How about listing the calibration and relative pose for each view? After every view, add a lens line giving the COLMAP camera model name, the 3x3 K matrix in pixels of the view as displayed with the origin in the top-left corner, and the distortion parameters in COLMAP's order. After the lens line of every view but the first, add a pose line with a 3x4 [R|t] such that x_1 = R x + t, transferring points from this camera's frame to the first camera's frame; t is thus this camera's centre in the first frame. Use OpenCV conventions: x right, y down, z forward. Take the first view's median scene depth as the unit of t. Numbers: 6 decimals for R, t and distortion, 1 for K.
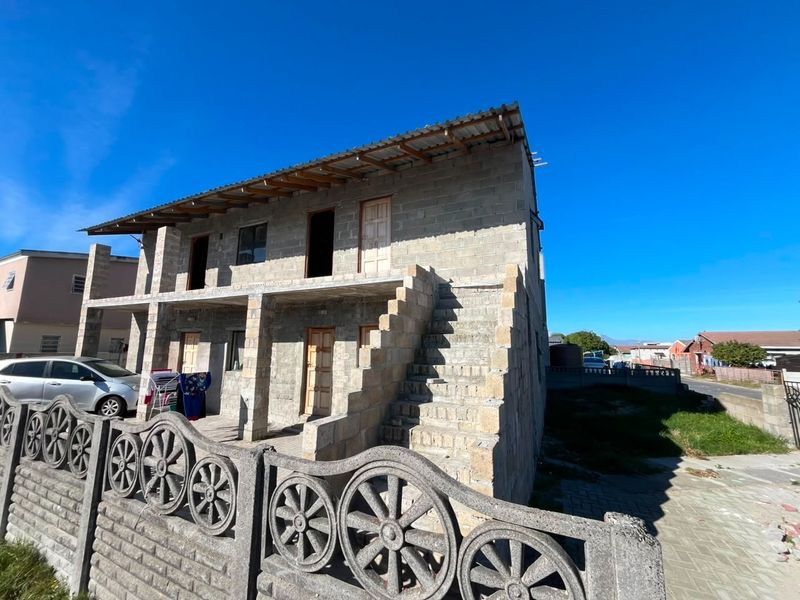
lens RADIAL K [[321.7, 0, 396.6], [0, 321.7, 301.3], [0, 0, 1]] dist [-0.003557, -0.000215]
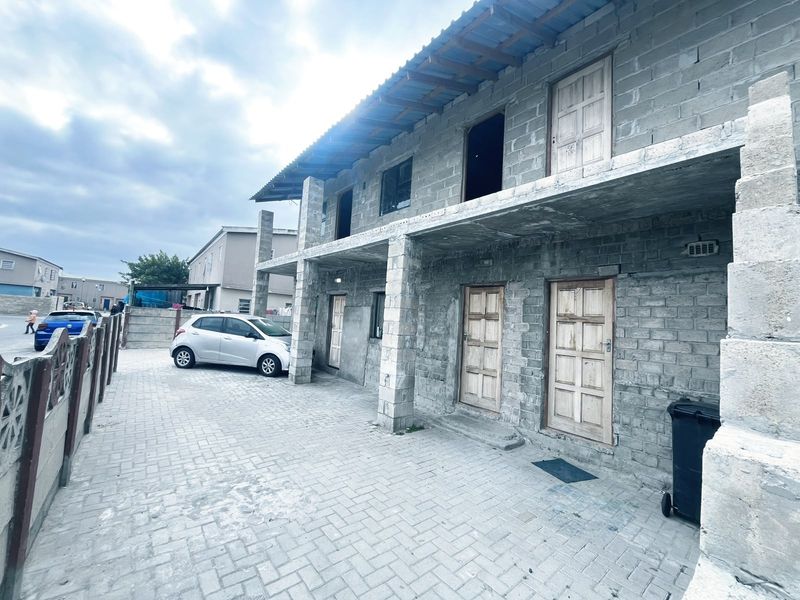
lens RADIAL K [[321.7, 0, 397.1], [0, 321.7, 300.1], [0, 0, 1]] dist [-0.003557, -0.000215]
pose [[0.904605, 0.018789, -0.425836, -0.105136], [0.009715, 0.997860, 0.064666, 0.066100], [0.426139, -0.062634, 0.902487, 0.280470]]
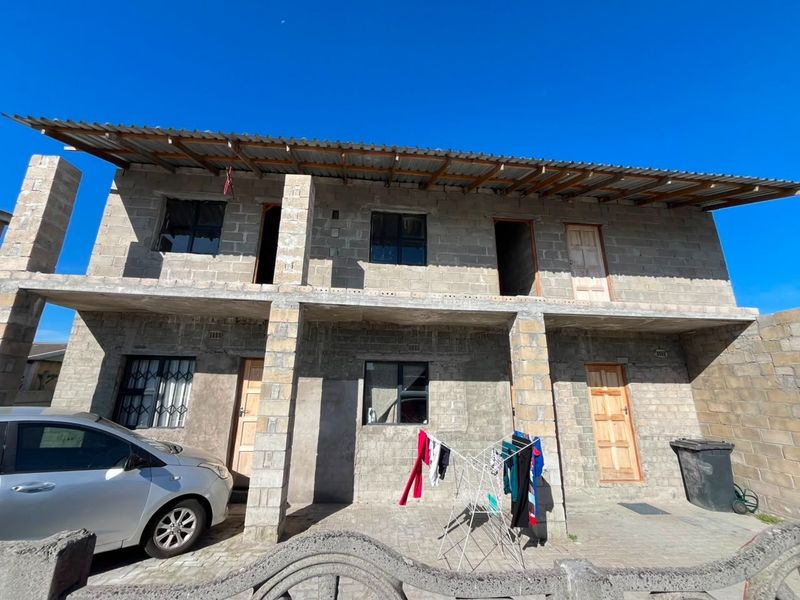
lens RADIAL K [[321.7, 0, 393.9], [0, 321.7, 299.5], [0, 0, 1]] dist [-0.003557, -0.000215]
pose [[0.863763, 0.138178, 0.484582, -0.912207], [-0.085704, 0.987941, -0.128944, 0.057556], [-0.496556, 0.069847, 0.865190, 0.465651]]
